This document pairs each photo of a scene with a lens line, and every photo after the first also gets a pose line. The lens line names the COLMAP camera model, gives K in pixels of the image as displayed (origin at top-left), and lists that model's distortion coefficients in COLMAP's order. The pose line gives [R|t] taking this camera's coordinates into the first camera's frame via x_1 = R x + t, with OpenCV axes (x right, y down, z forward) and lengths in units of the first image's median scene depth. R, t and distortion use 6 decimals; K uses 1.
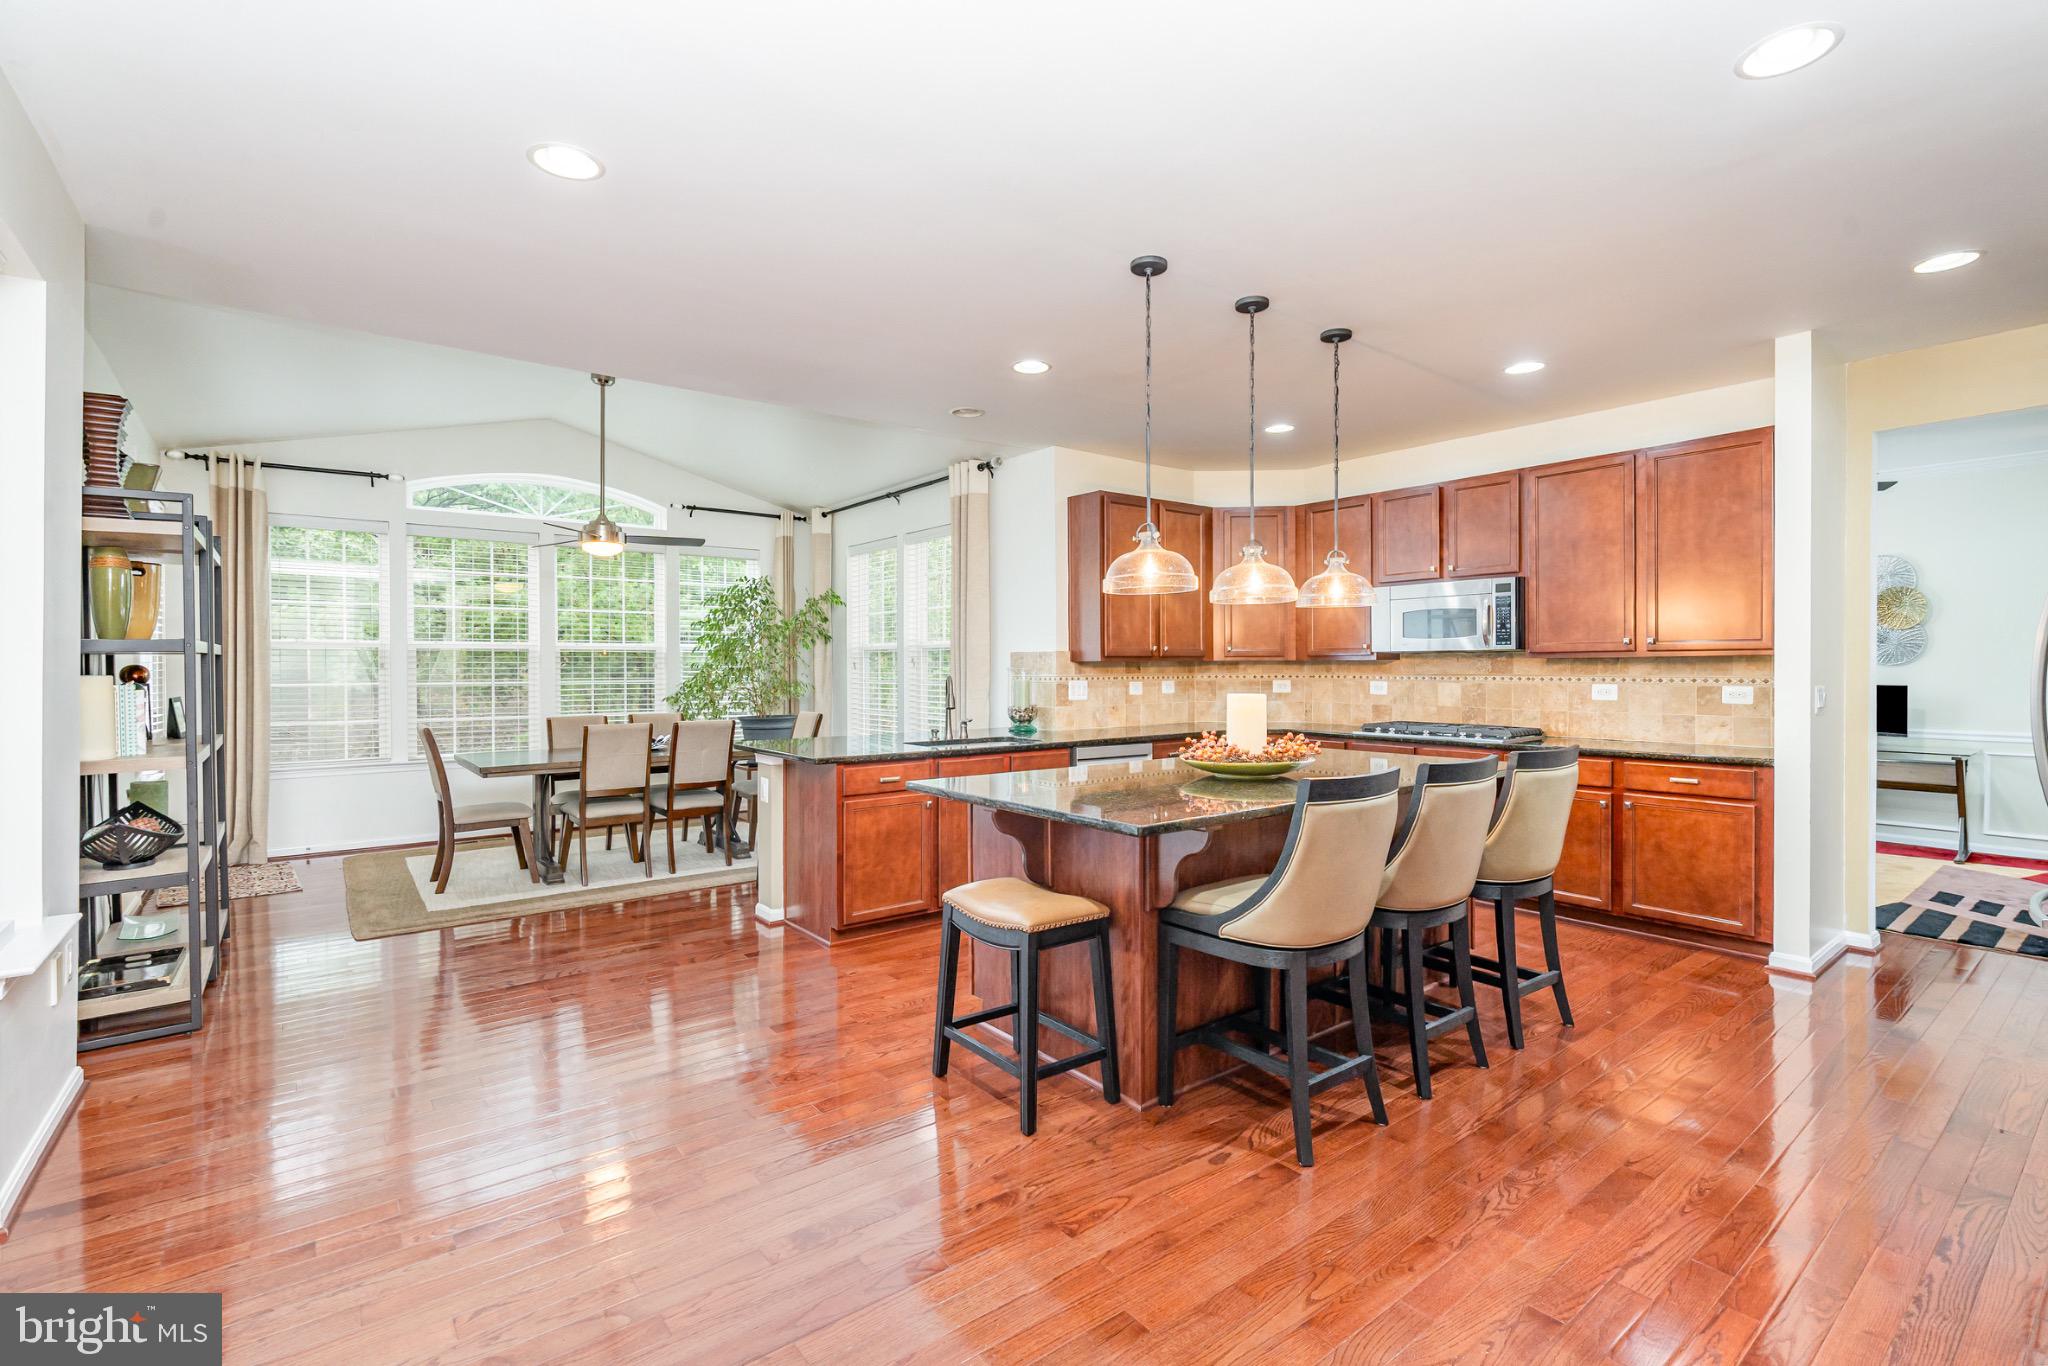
lens RADIAL K [[917.7, 0, 1020.2], [0, 917.7, 686.3], [0, 0, 1]] dist [-0.003243, 0.000449]
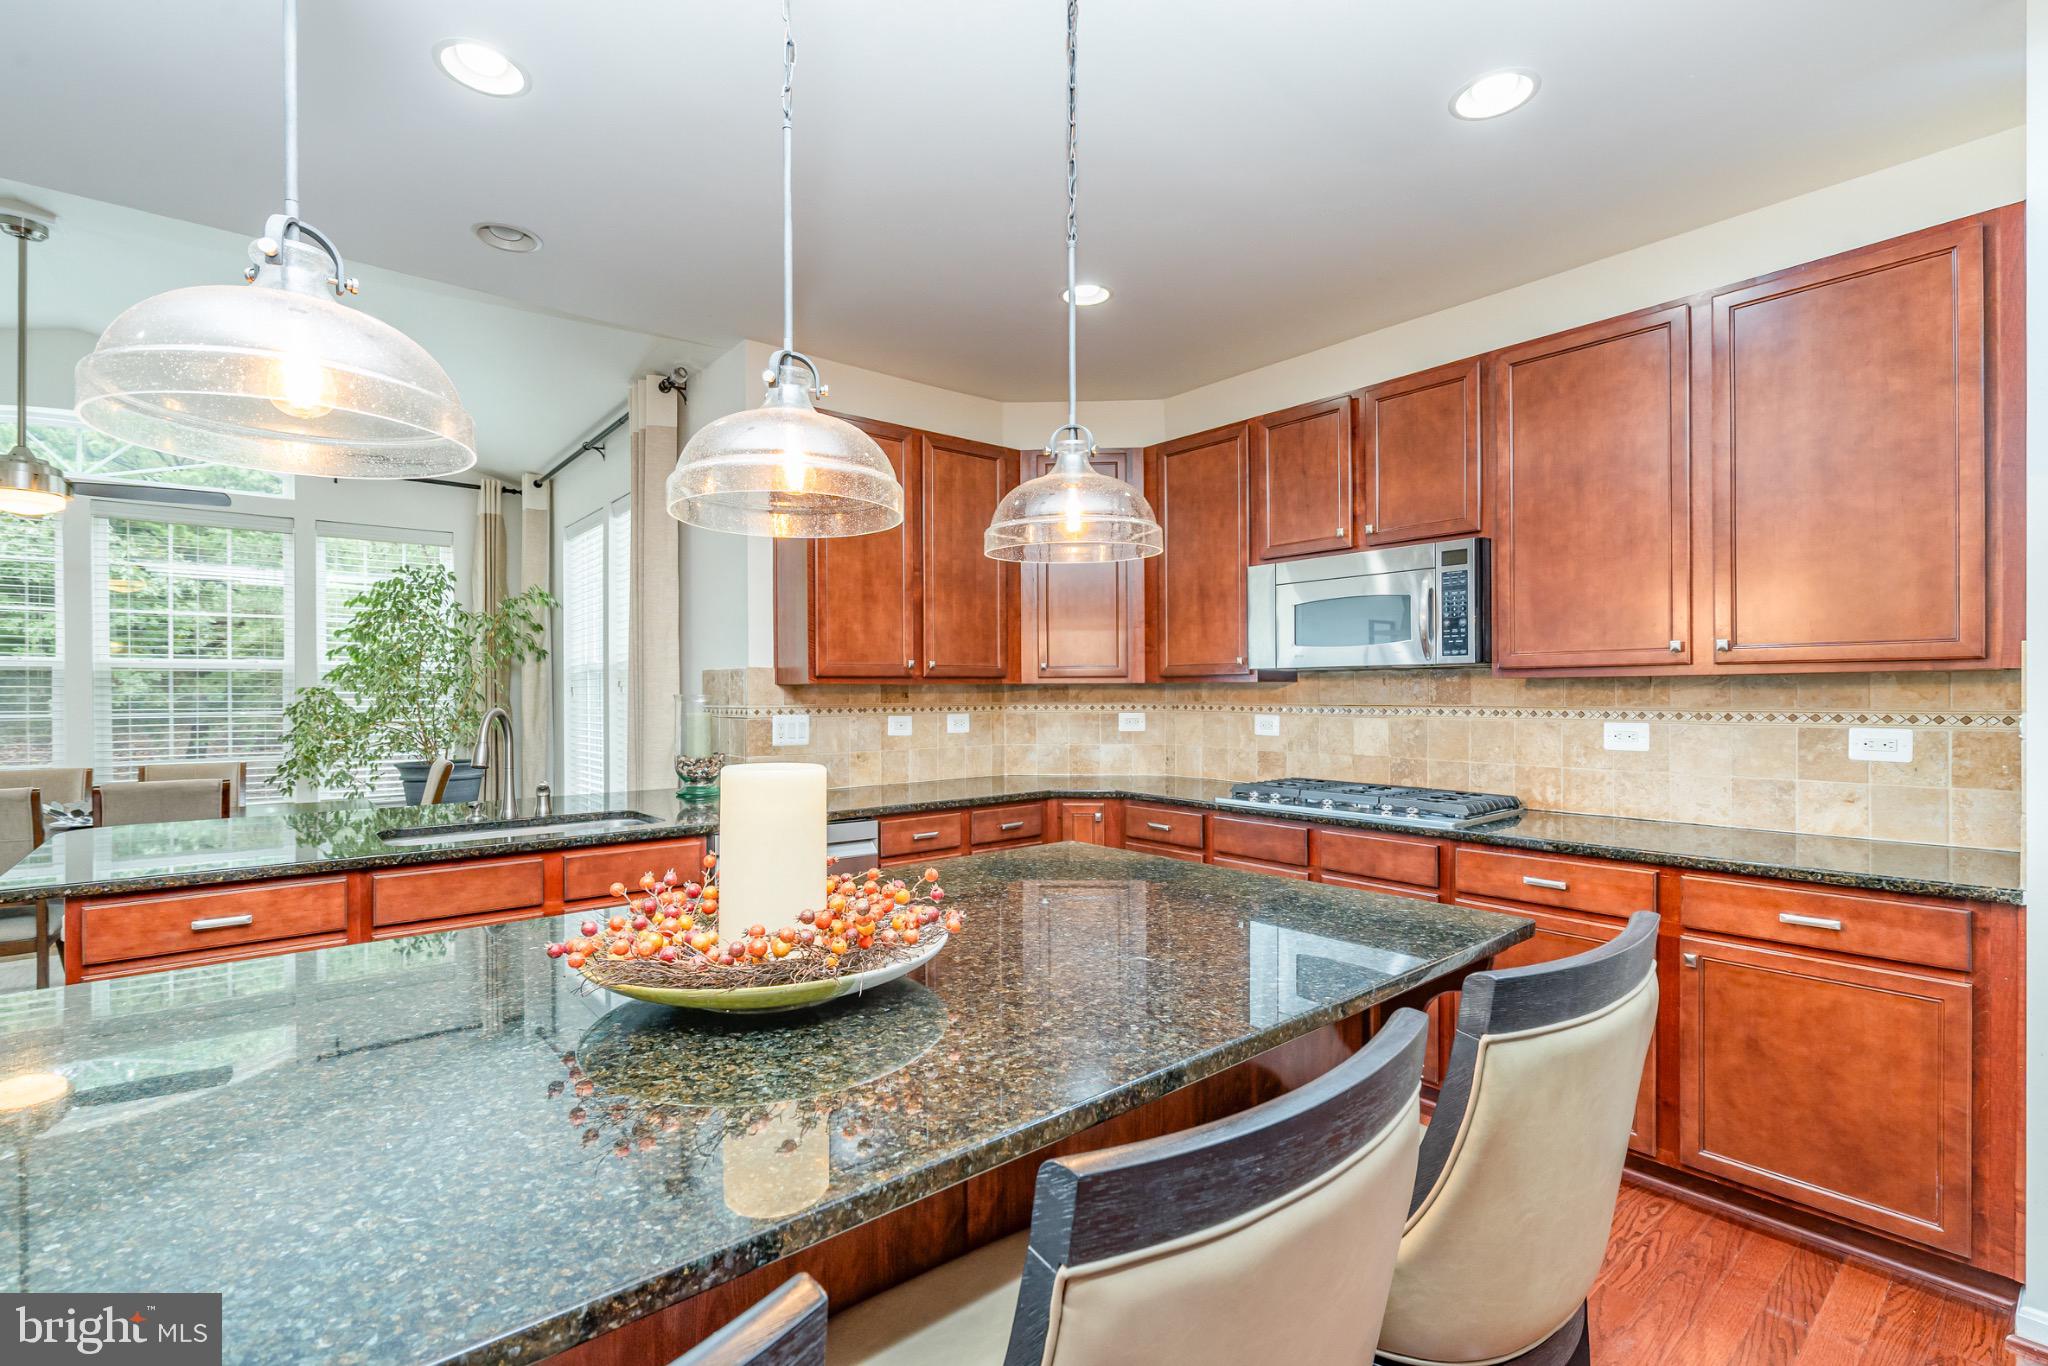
lens RADIAL K [[929.1, 0, 1007.4], [0, 929.1, 709.7], [0, 0, 1]] dist [-0.001881, 0.000087]
pose [[0.999476, -0.000134, 0.032356, 0.224999], [0.000225, 0.999996, -0.002824, -0.009050], [-0.032355, 0.002830, 0.999472, 0.422084]]
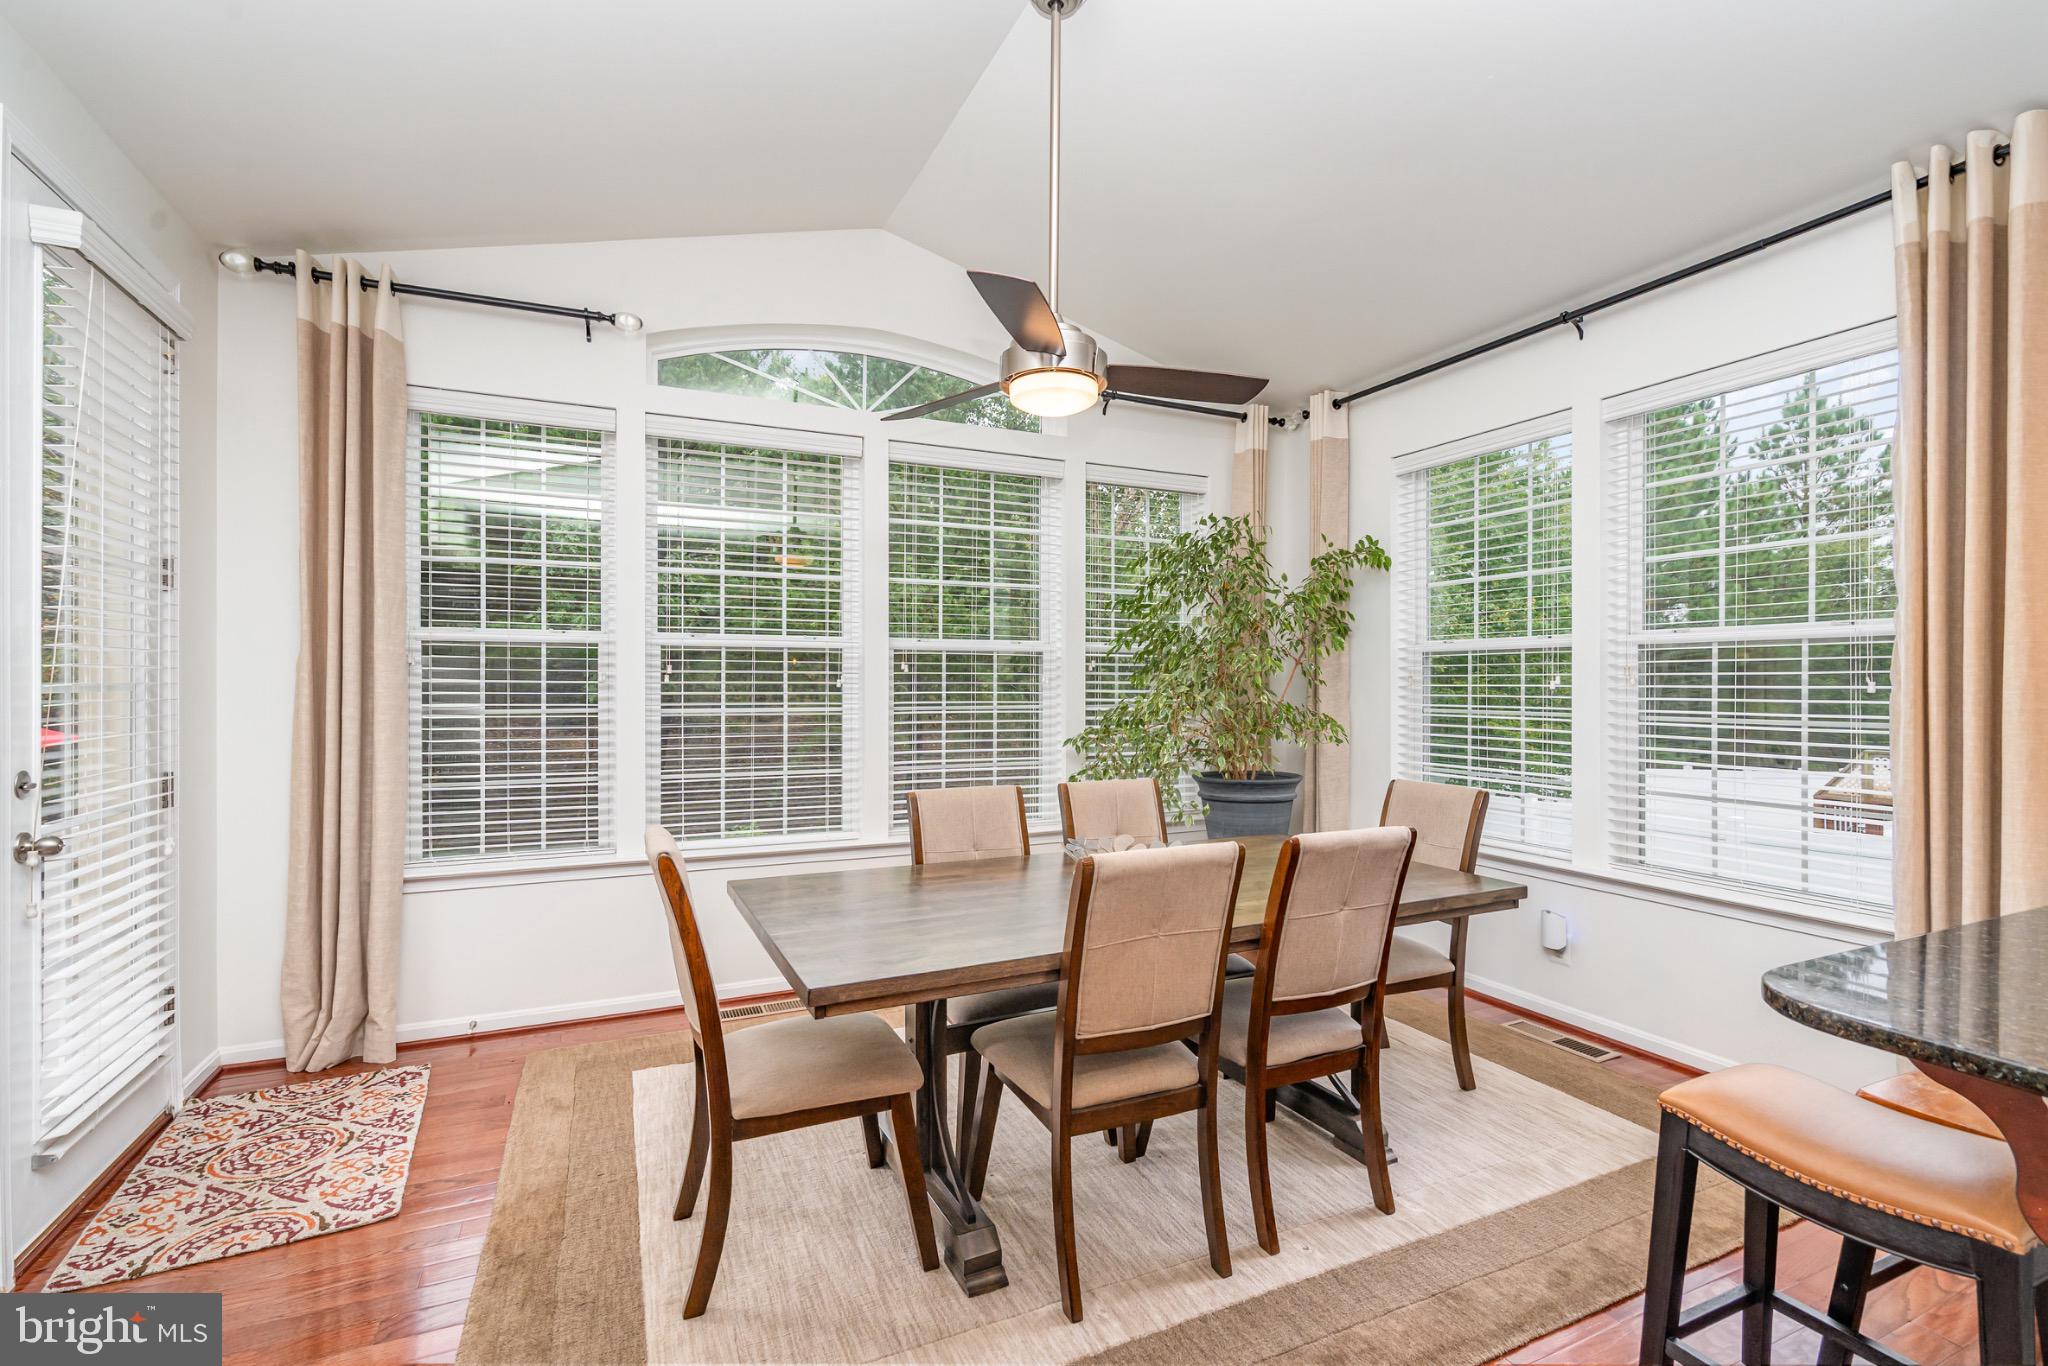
lens RADIAL K [[932.1, 0, 1025.6], [0, 932.1, 714.7], [0, 0, 1]] dist [-0.002833, 0.000048]
pose [[0.975264, 0.012413, -0.220697, -0.451769], [-0.009709, 0.999864, 0.013335, -0.014308], [0.220832, -0.010863, 0.975251, 0.703938]]
